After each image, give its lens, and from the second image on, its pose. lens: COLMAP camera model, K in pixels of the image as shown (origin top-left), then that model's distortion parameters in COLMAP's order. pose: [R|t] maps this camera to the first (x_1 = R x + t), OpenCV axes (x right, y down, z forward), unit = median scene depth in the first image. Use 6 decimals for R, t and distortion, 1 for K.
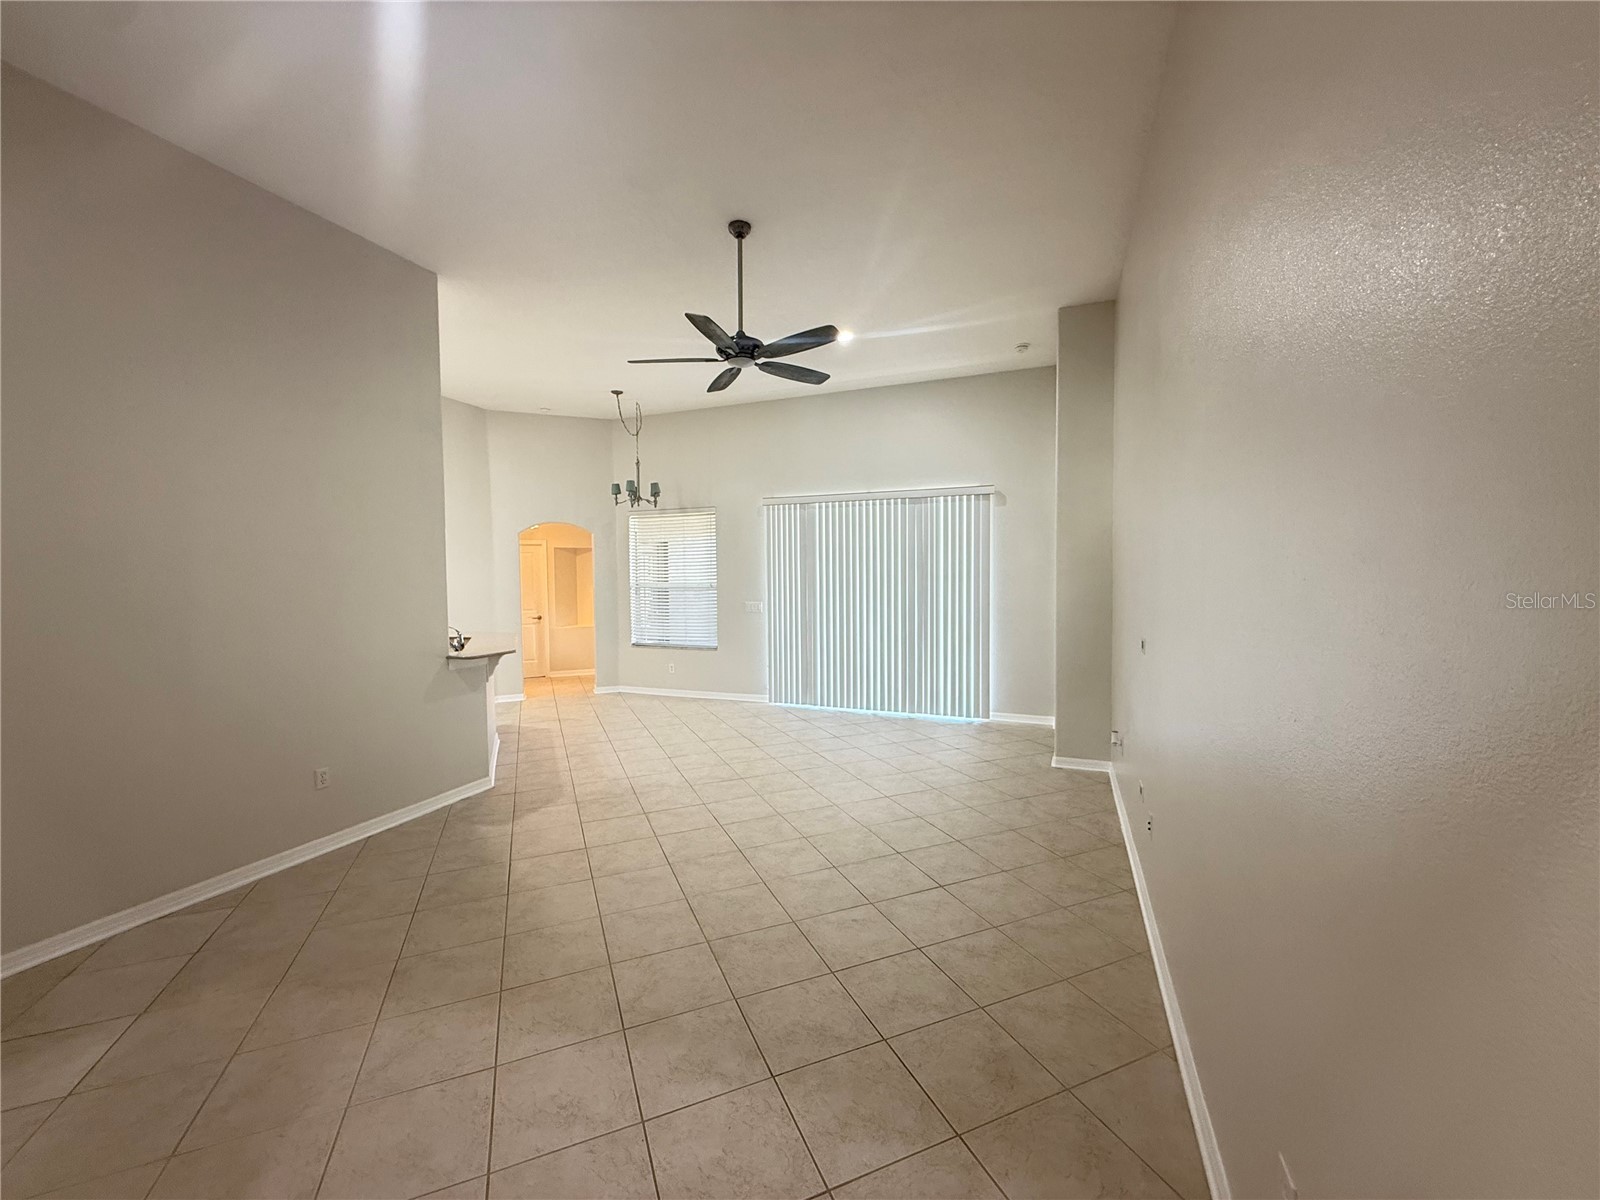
lens RADIAL K [[635.9, 0, 803.6], [0, 635.9, 604.2], [0, 0, 1]] dist [0.000923, 0.000121]
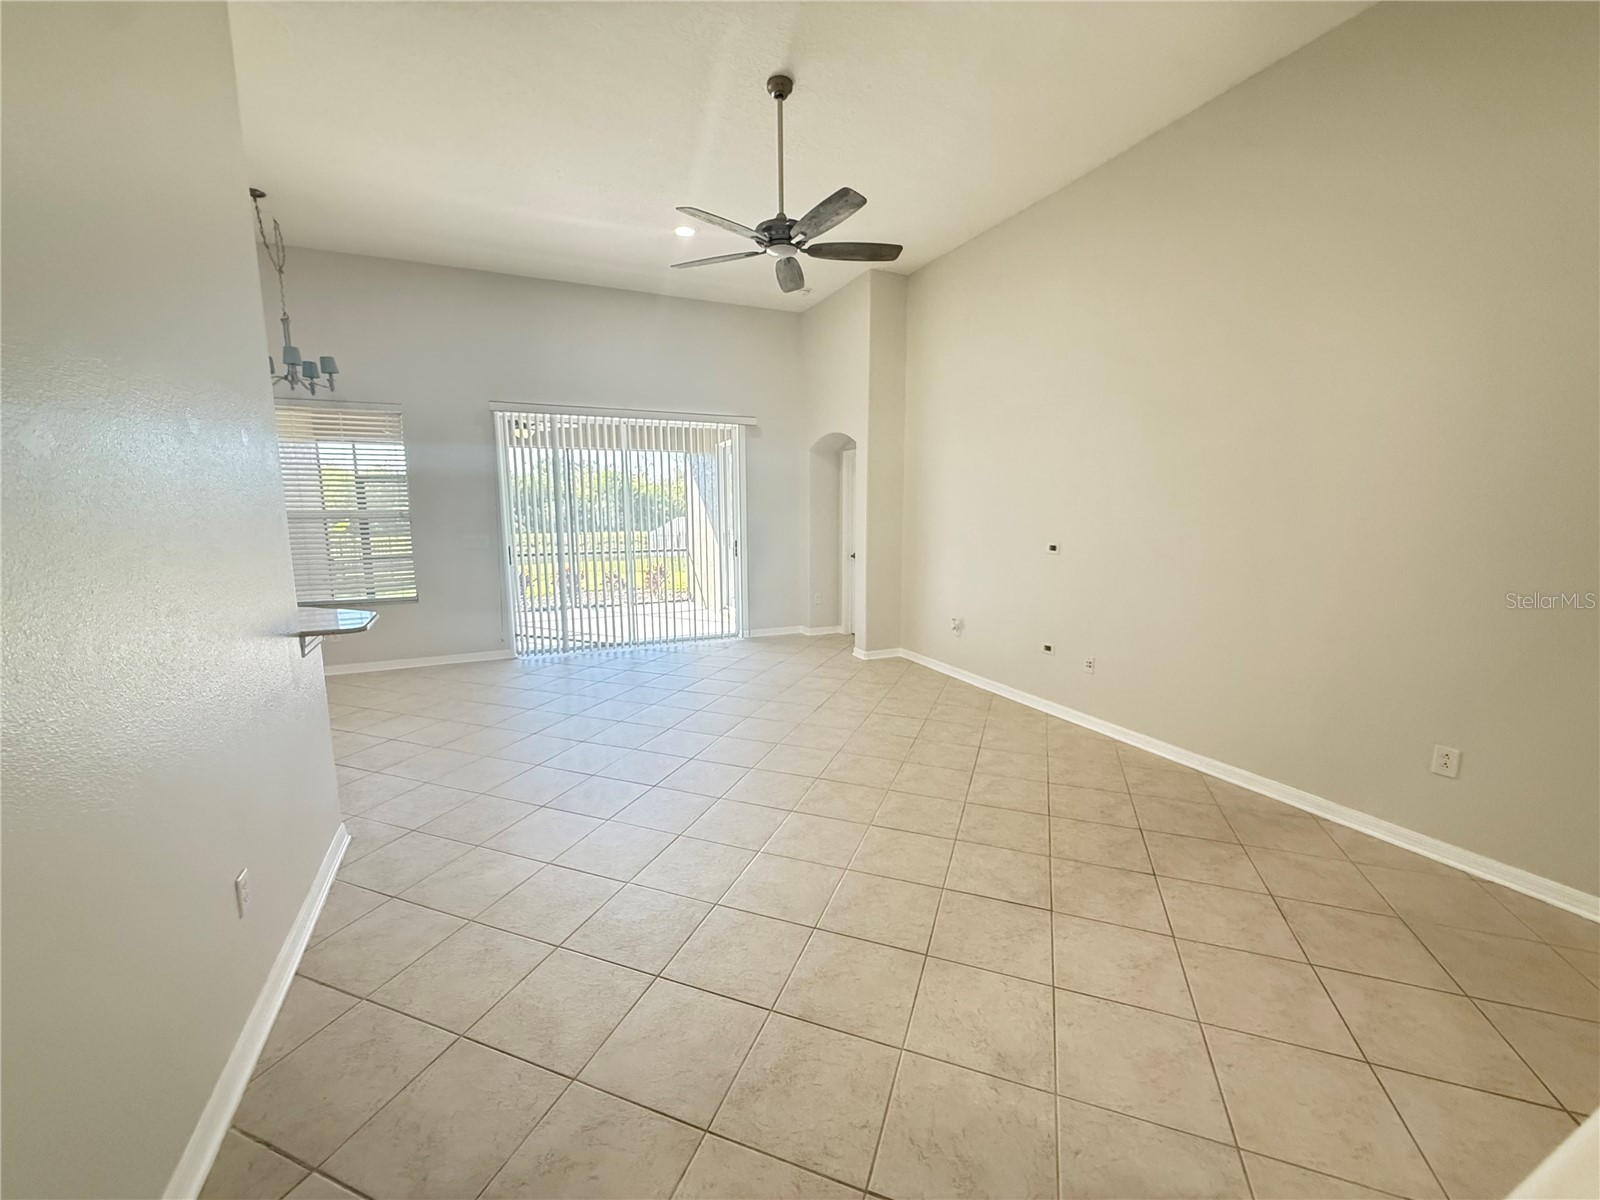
lens RADIAL K [[635.3, 0, 800.0], [0, 635.3, 600.0], [0, 0, 1]] dist [0.000508, -0.000099]
pose [[0.690869, -0.100437, 0.715970, -0.763556], [0.031064, 0.993513, 0.109396, 0.005848], [-0.722312, -0.053337, 0.689507, 0.346912]]
